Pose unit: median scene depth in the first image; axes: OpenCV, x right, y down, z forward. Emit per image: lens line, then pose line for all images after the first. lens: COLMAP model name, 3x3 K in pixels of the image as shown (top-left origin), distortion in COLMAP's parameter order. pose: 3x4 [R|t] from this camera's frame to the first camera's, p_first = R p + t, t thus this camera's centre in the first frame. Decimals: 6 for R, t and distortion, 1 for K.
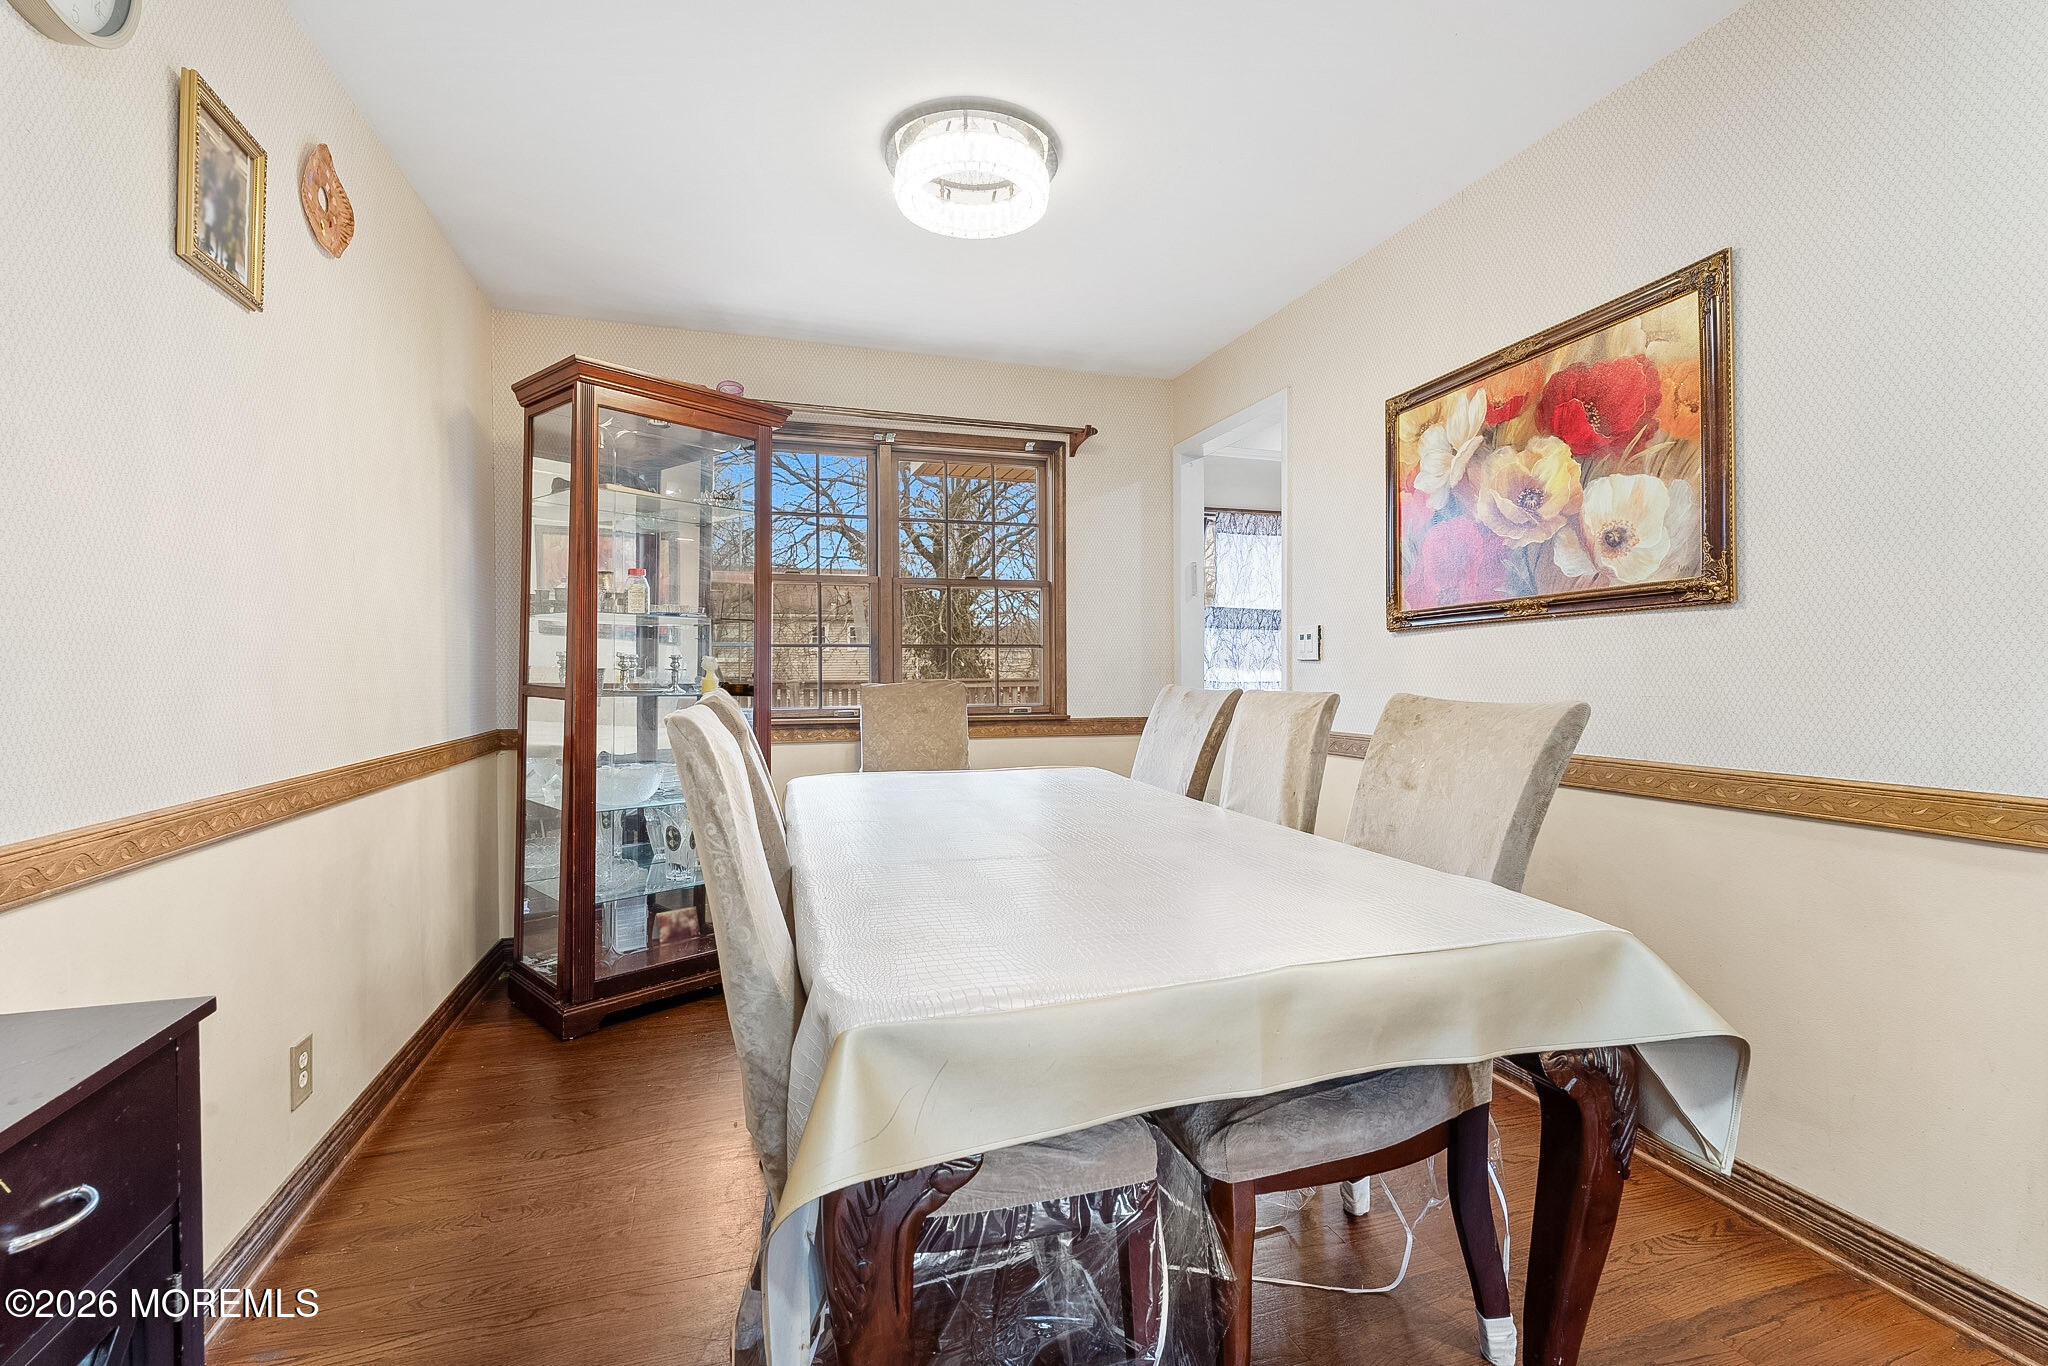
lens RADIAL K [[897.5, 0, 1024.0], [0, 897.5, 683.0], [0, 0, 1]] dist [-0.015383, -0.000422]
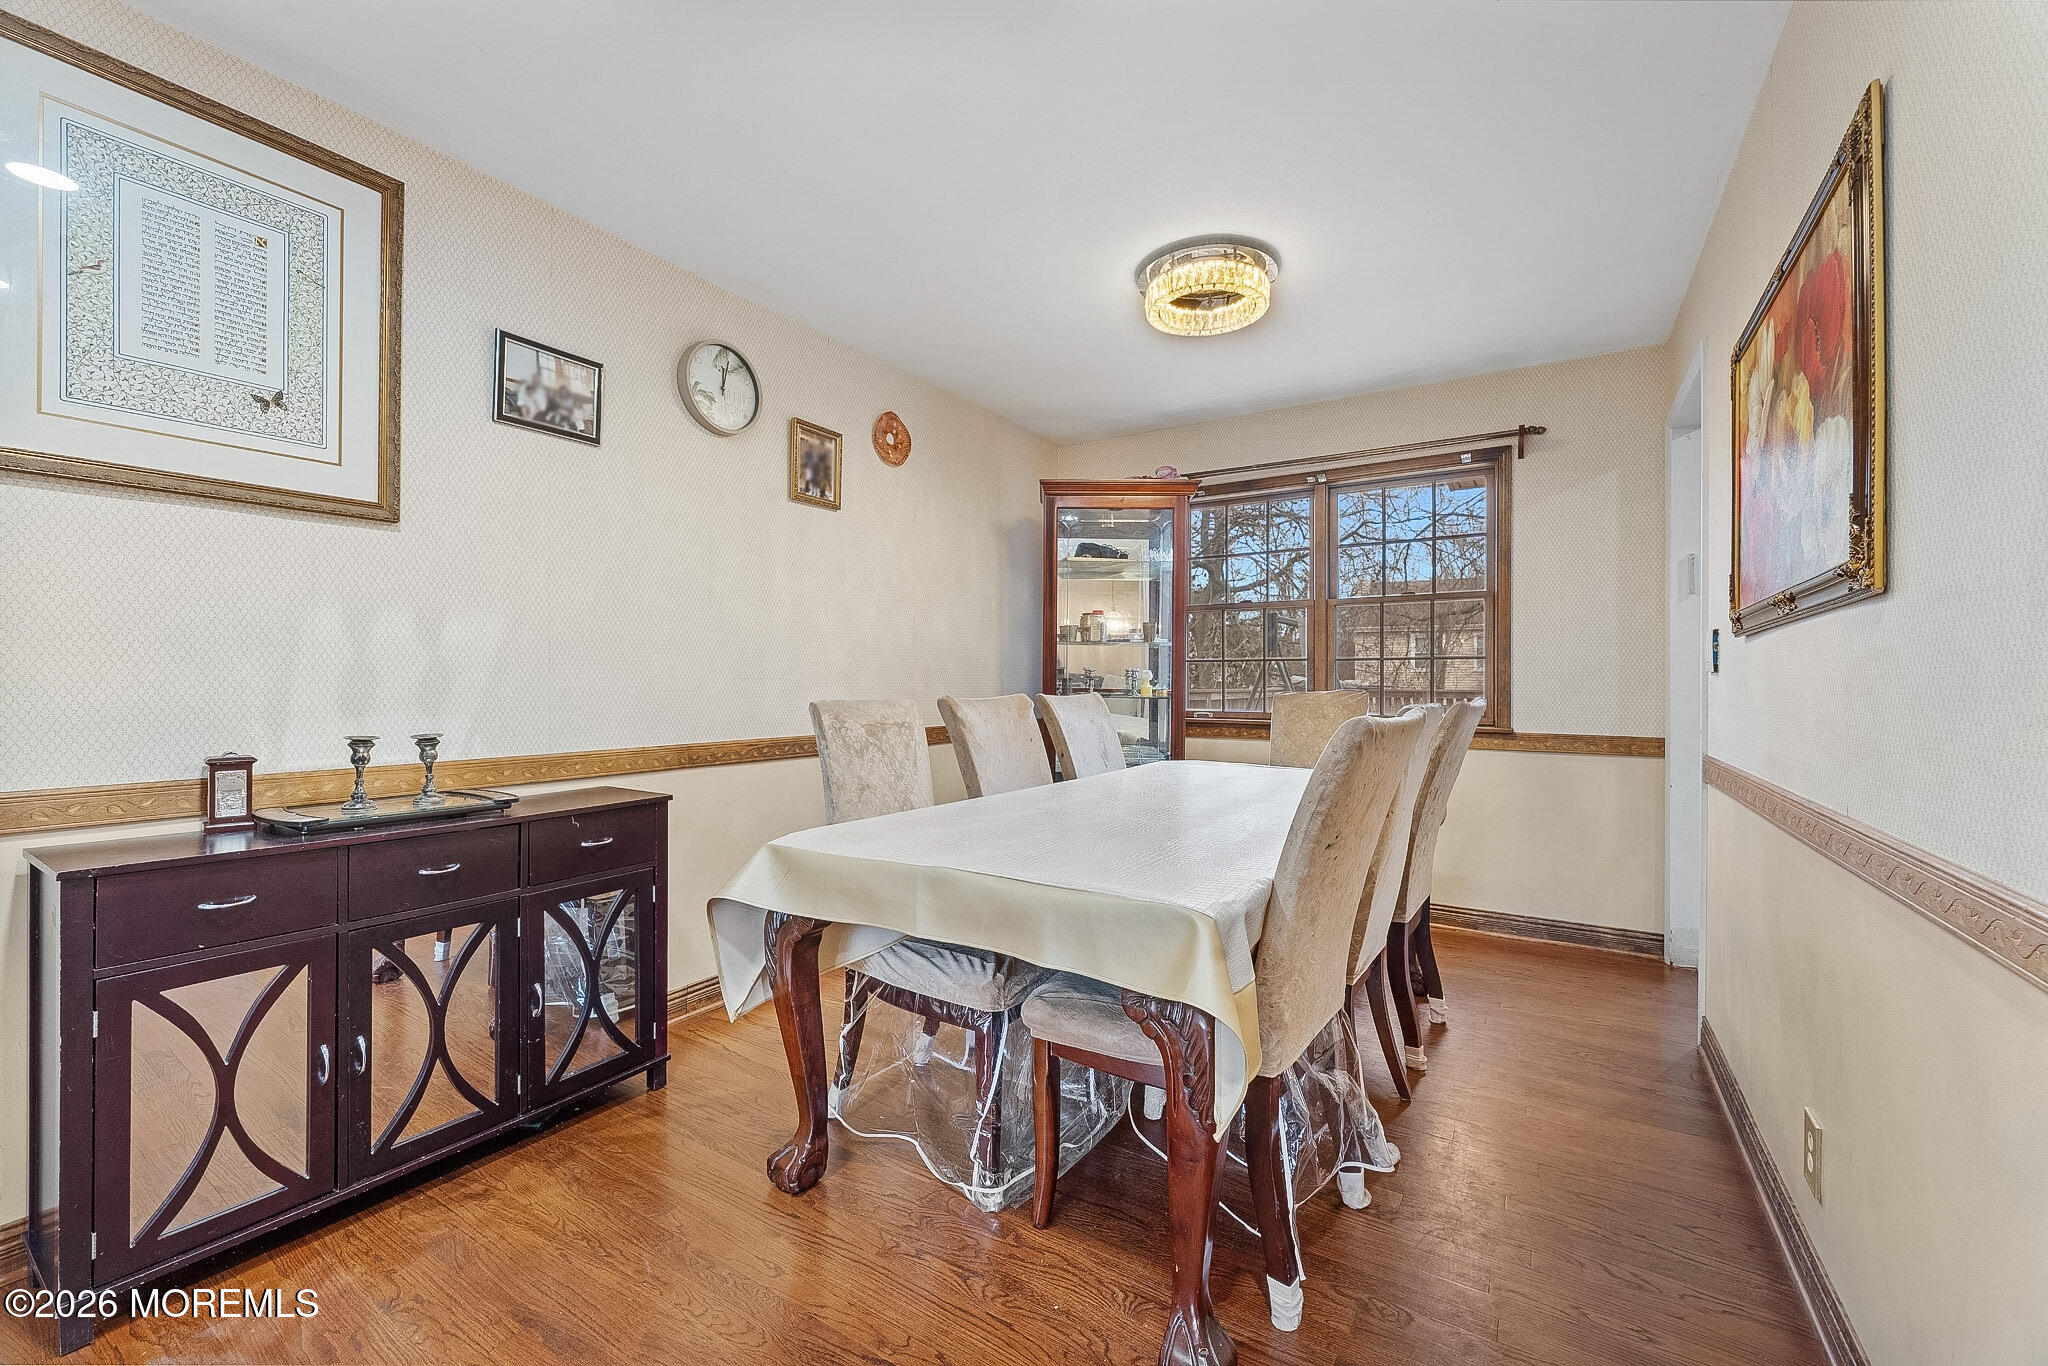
lens RADIAL K [[818.8, 0, 1024.0], [0, 818.8, 683.0], [0, 0, 1]] dist [0.000679, -0.000013]
pose [[0.632345, 0.010882, -0.774611, 0.462889], [-0.016511, 0.999864, 0.000568, -0.006337], [0.774511, 0.012430, 0.632438, 0.050311]]
